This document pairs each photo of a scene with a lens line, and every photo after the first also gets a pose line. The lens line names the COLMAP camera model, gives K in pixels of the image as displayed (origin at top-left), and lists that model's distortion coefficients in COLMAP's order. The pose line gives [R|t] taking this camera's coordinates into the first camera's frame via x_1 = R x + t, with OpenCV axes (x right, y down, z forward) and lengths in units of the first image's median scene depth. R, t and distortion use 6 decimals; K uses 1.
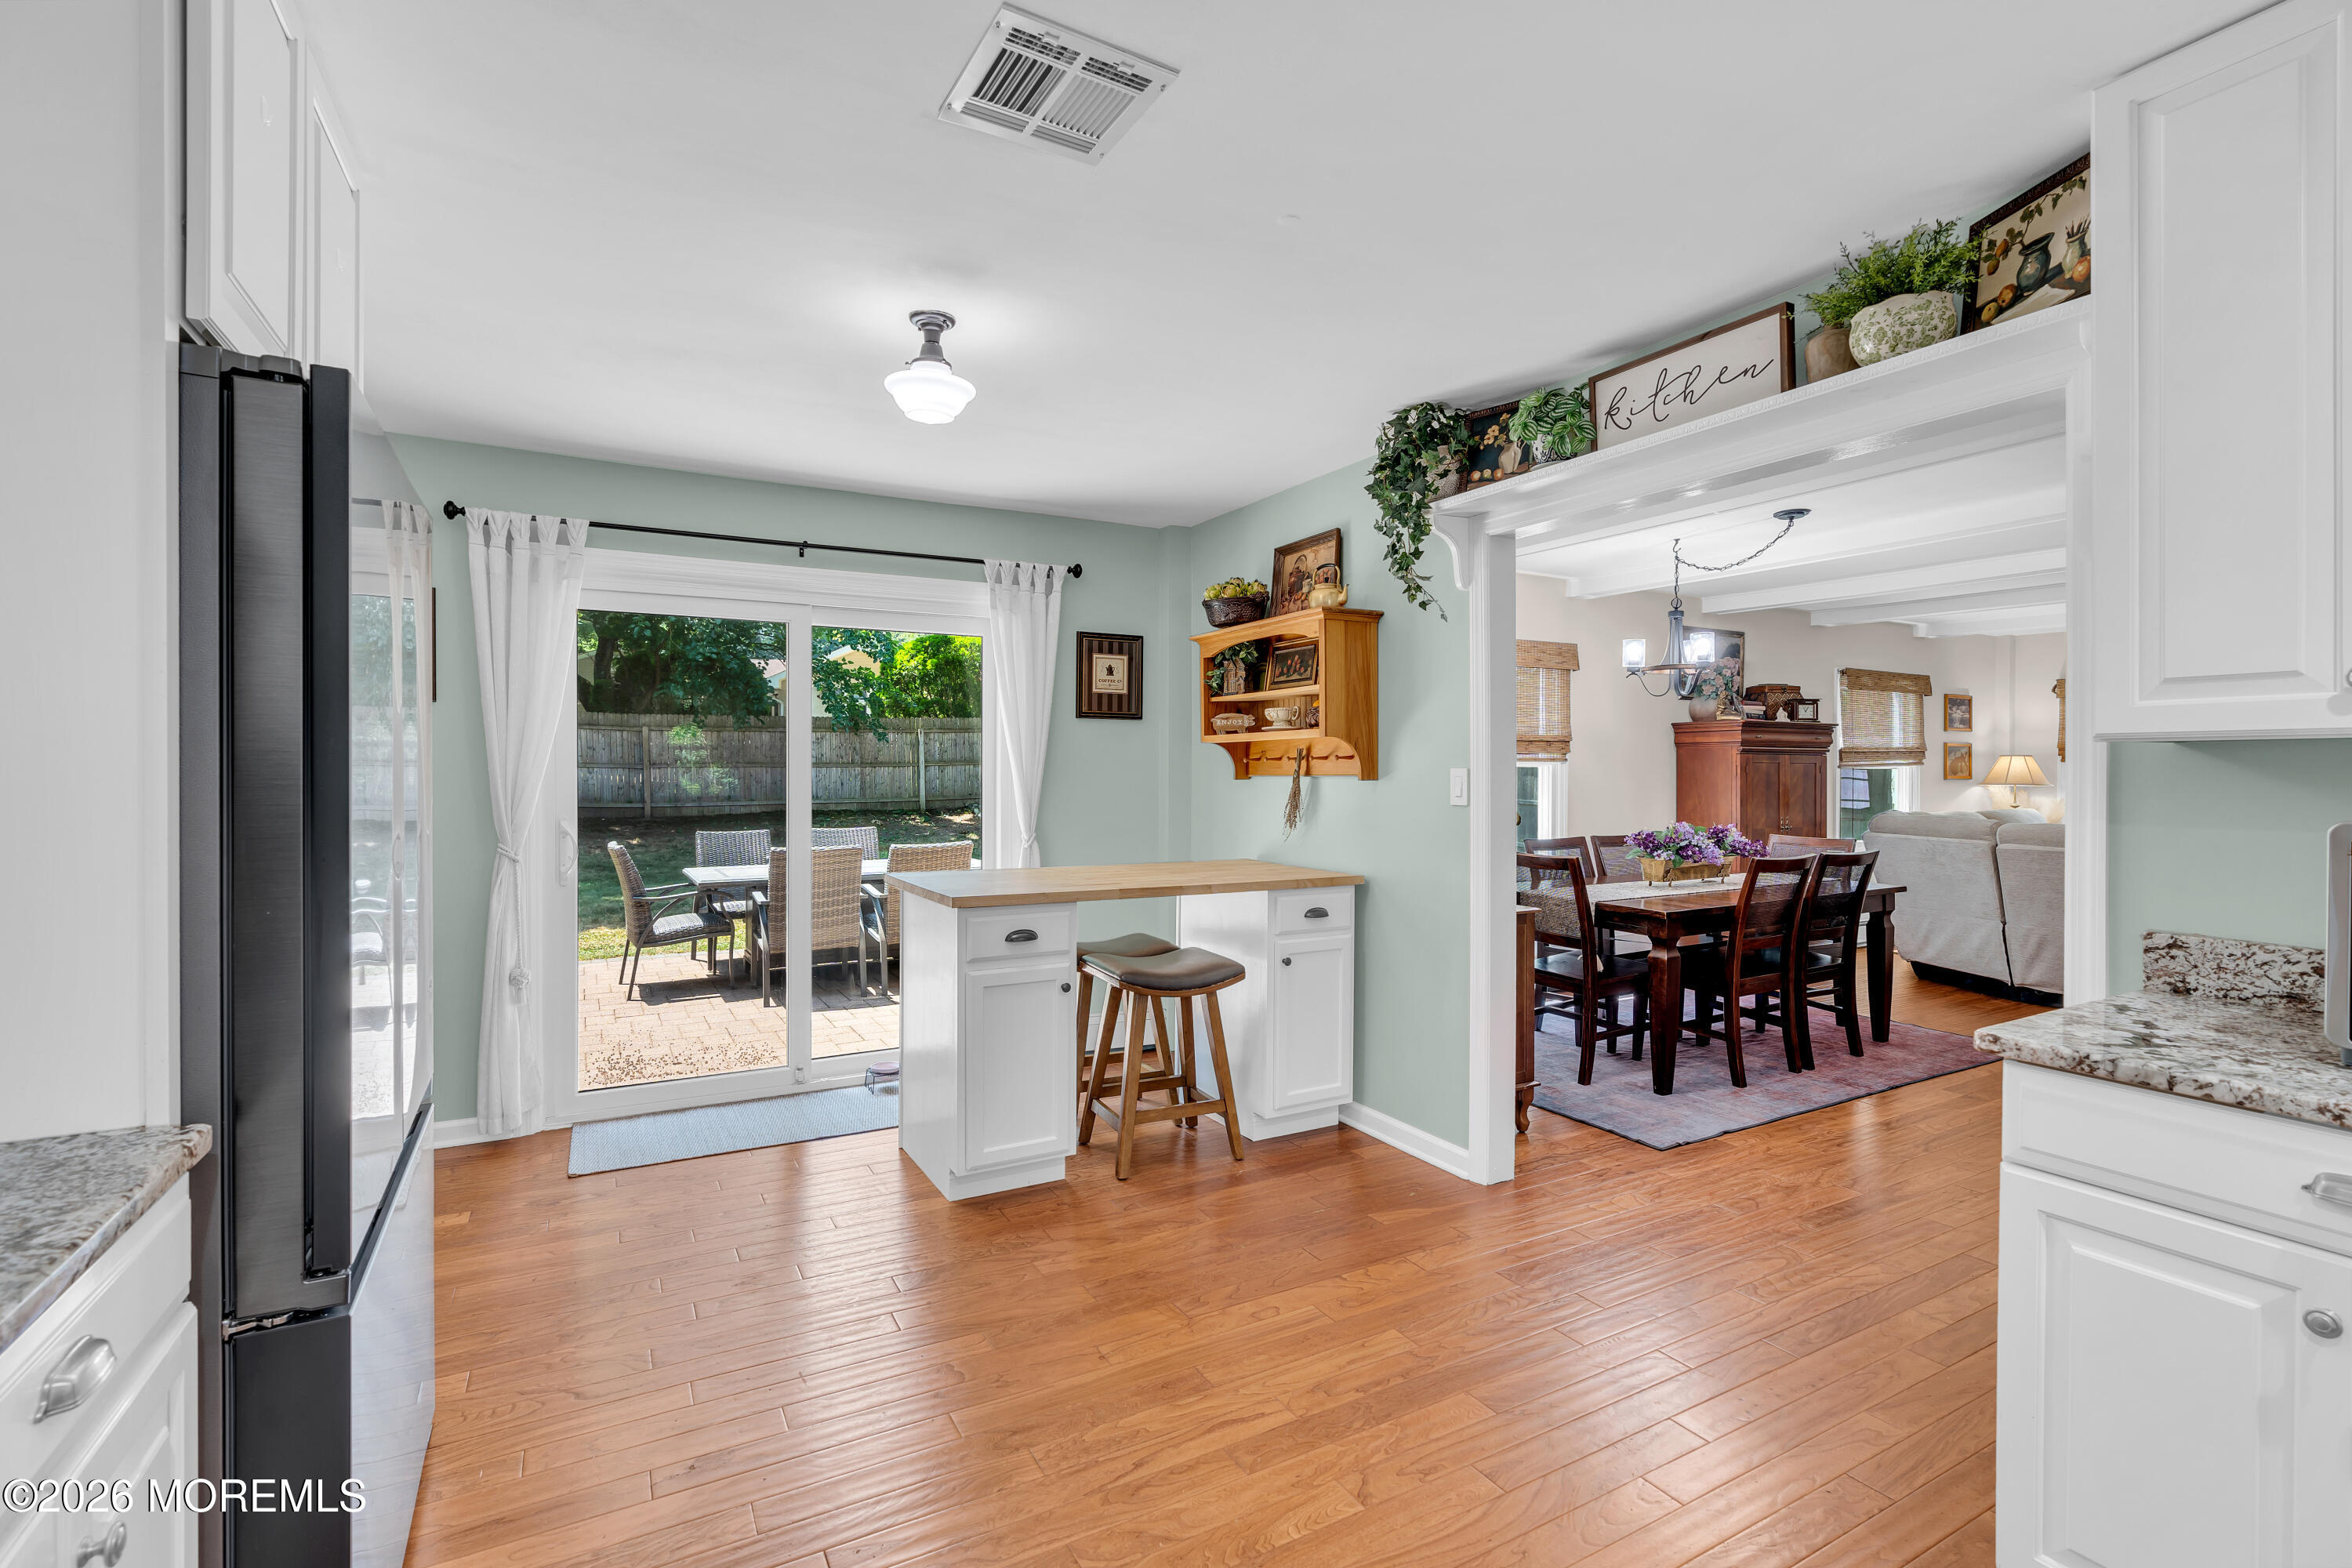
lens RADIAL K [[1064.1, 0, 1183.2], [0, 1064.1, 780.6], [0, 0, 1]] dist [-0.012194, 0.003912]
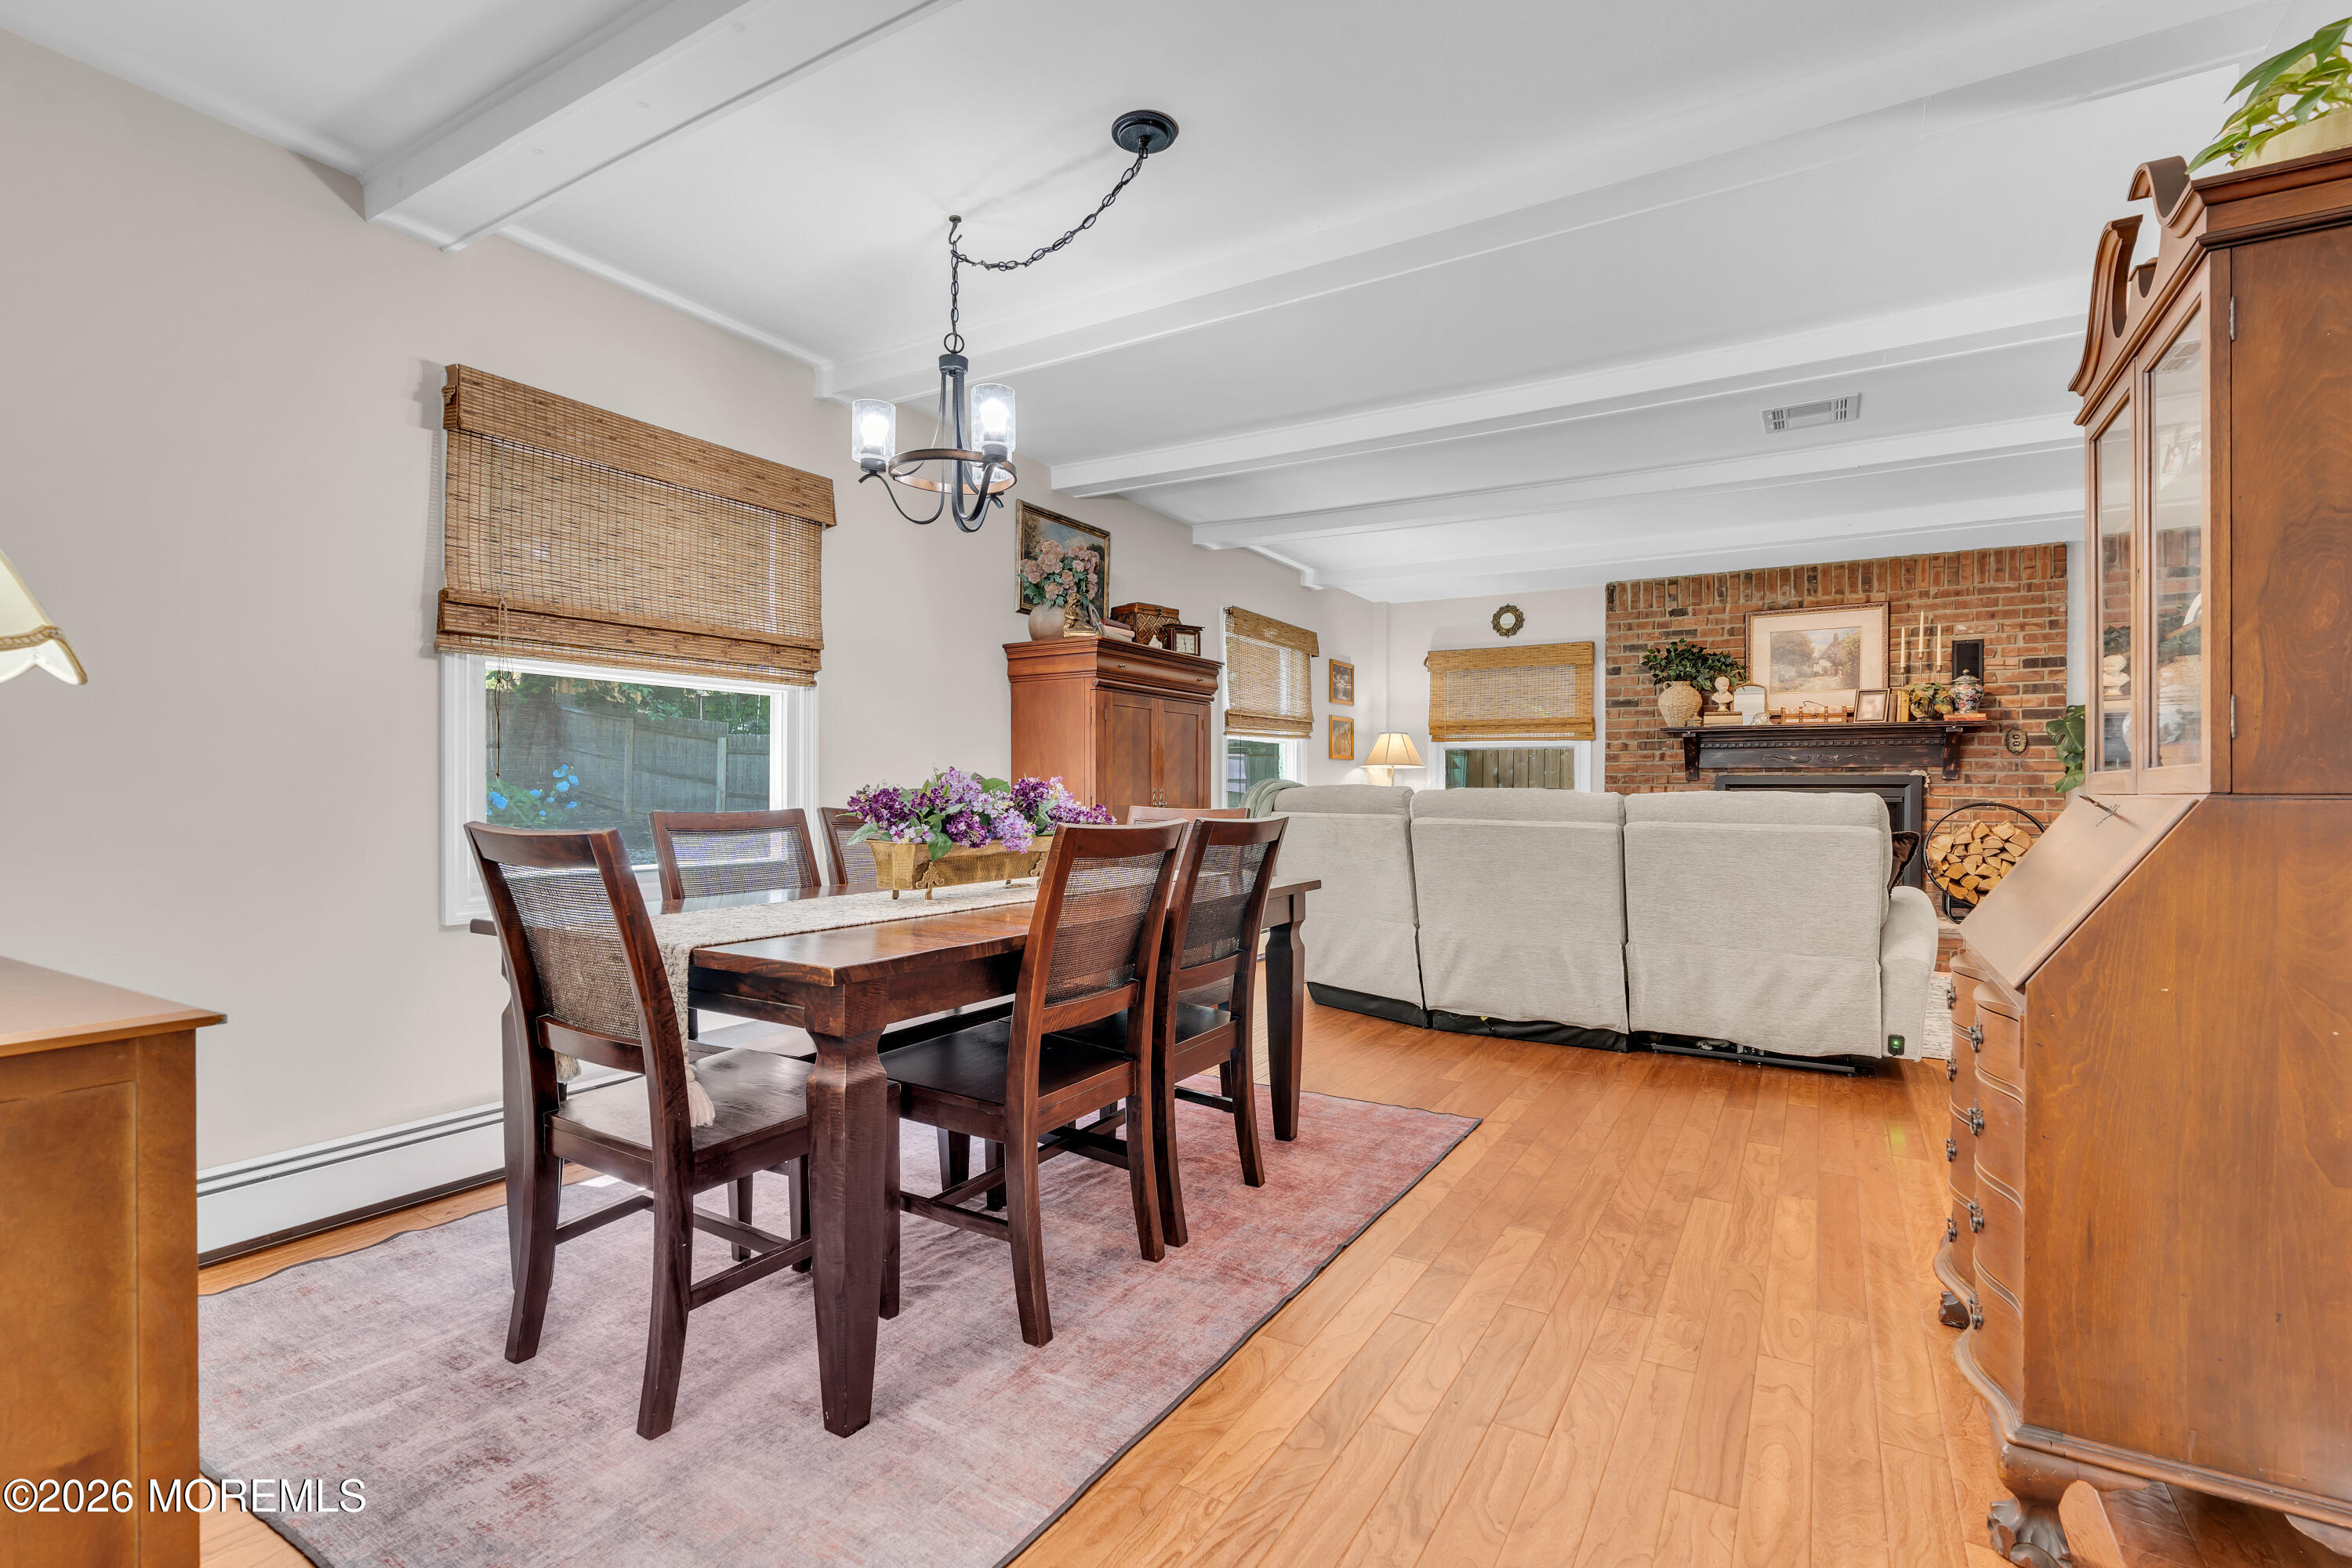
lens RADIAL K [[1064.1, 0, 1206.9], [0, 1064.1, 801.8], [0, 0, 1]] dist [-0.012194, 0.003912]
pose [[0.858541, -0.001799, 0.512742, 0.366404], [0.000519, 0.999996, 0.002641, 0.062394], [-0.512745, -0.002001, 0.858538, 0.594948]]
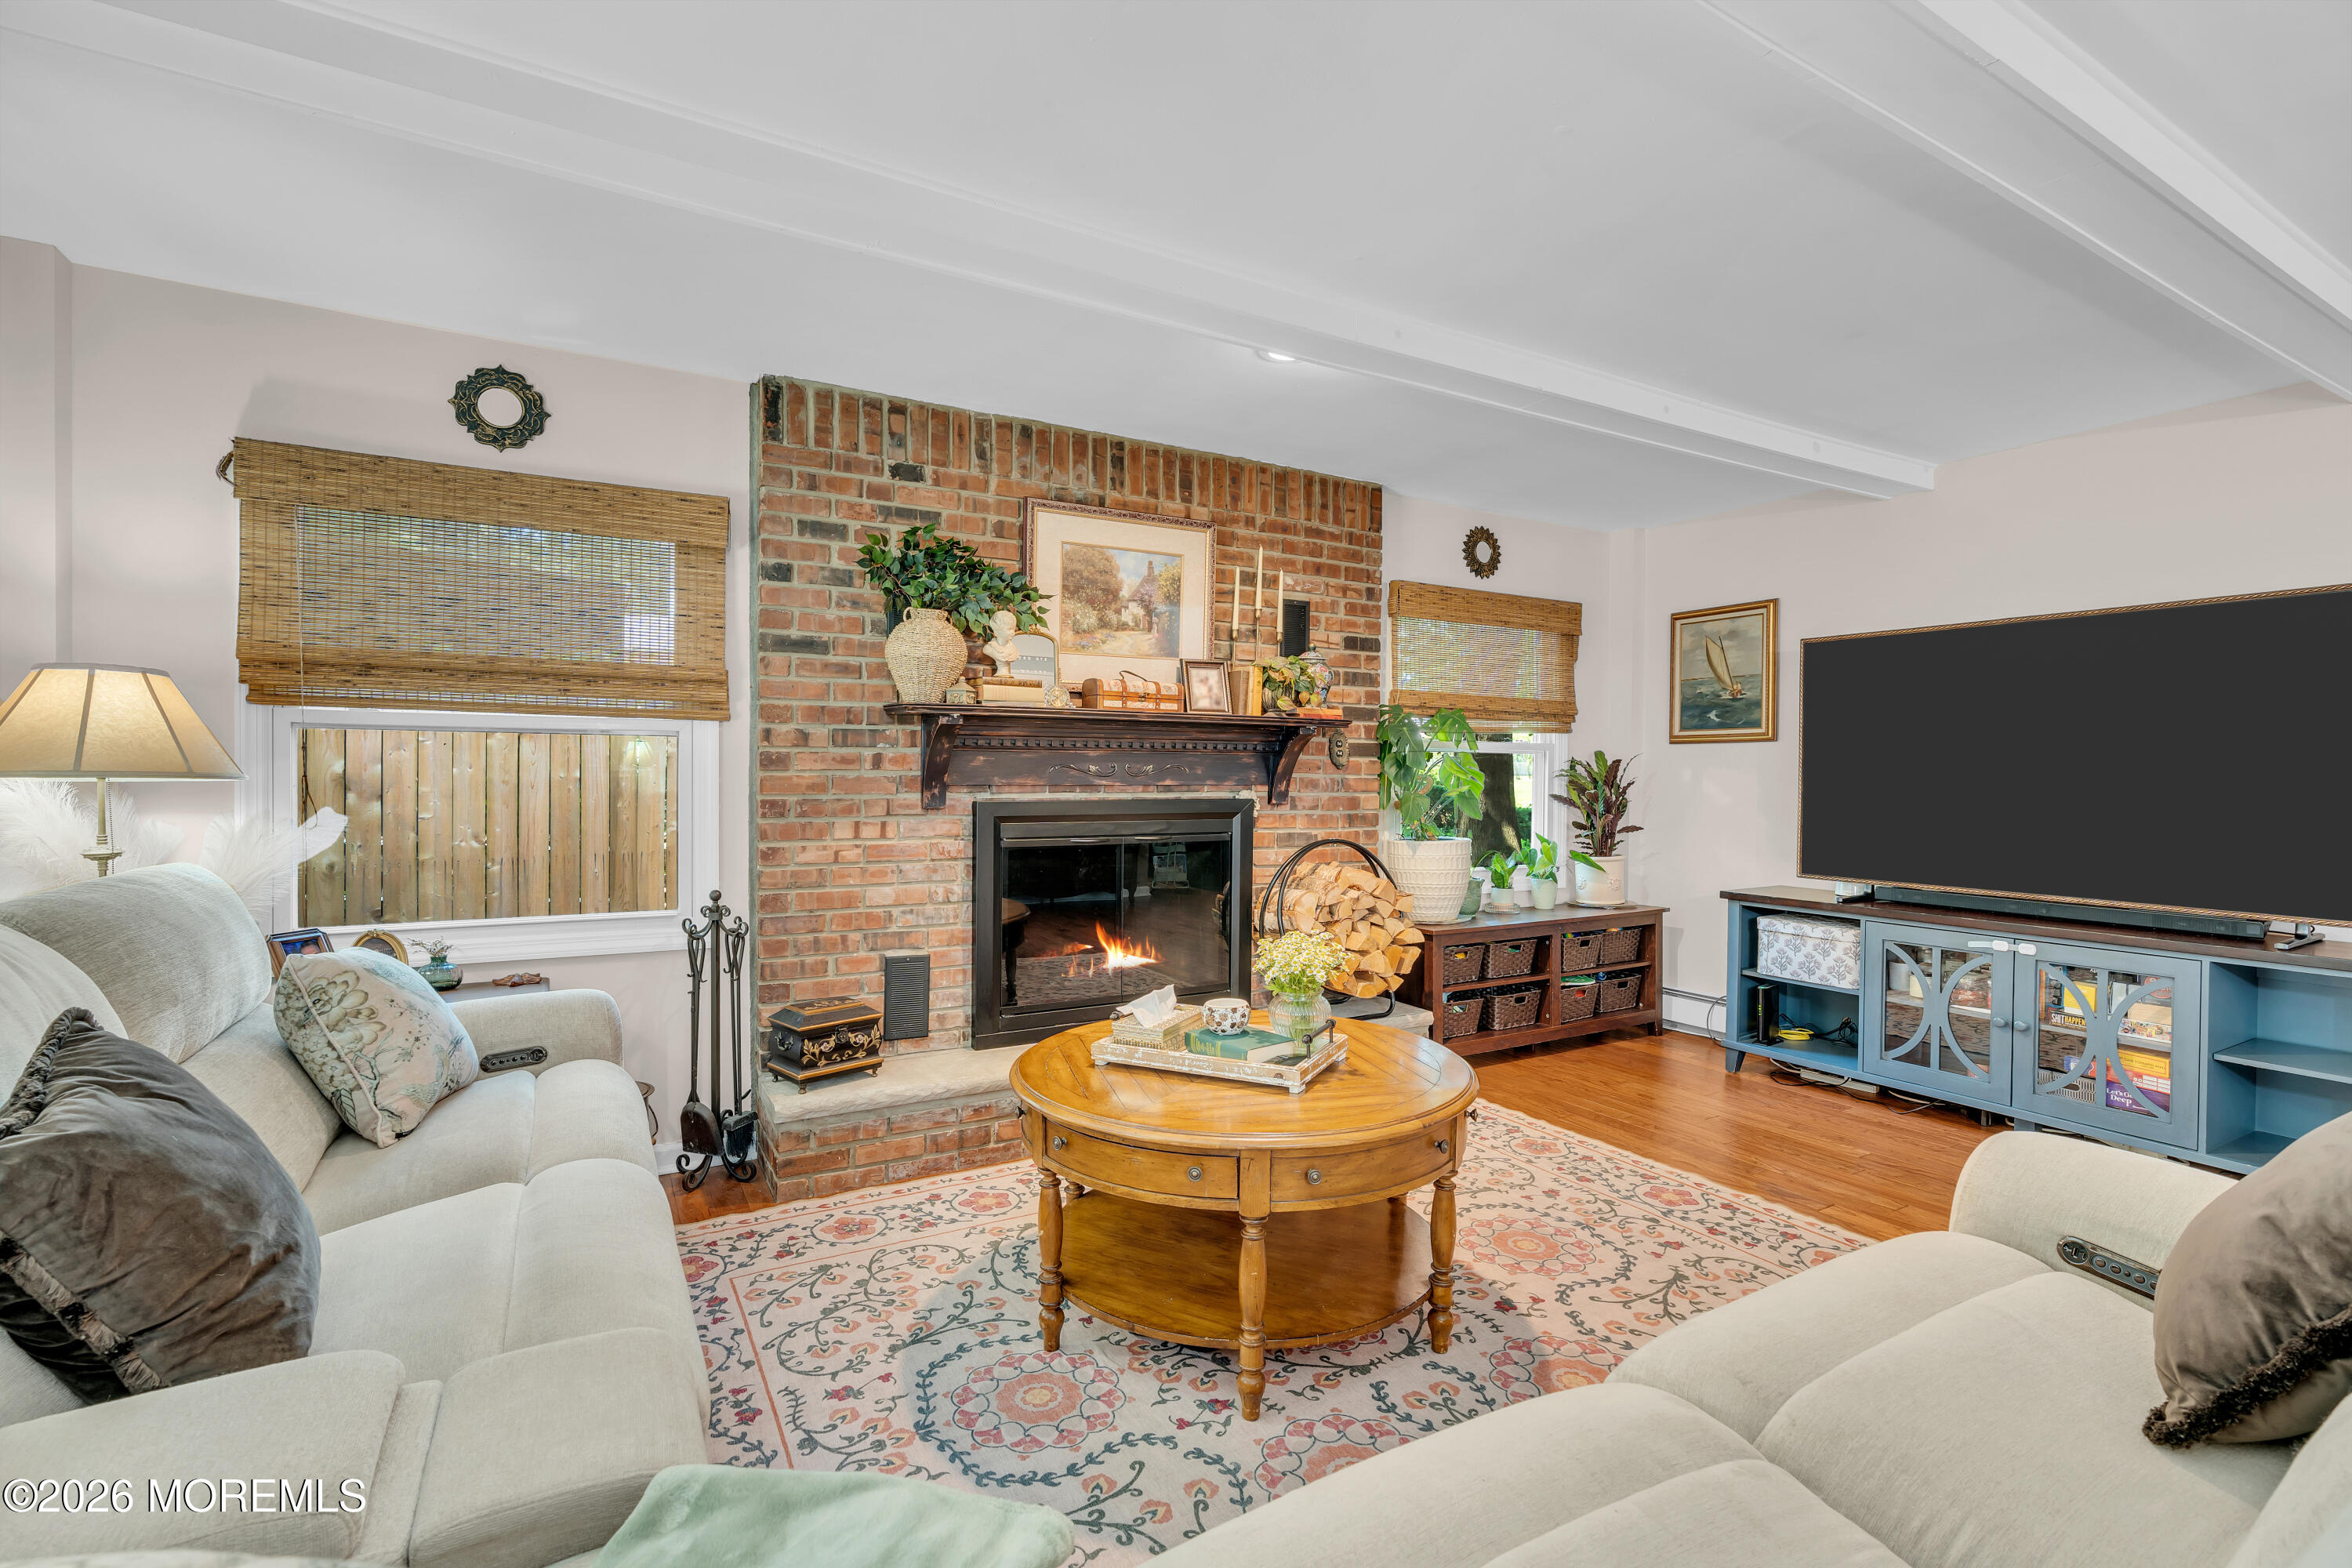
lens RADIAL K [[1064.1, 0, 1158.7], [0, 1064.1, 785.8], [0, 0, 1]] dist [-0.012194, 0.003912]
pose [[-0.010963, -0.014182, 0.999839, 1.009640], [0.001525, 0.999898, 0.014200, 0.004621], [-0.999939, 0.001681, -0.010941, 1.444949]]
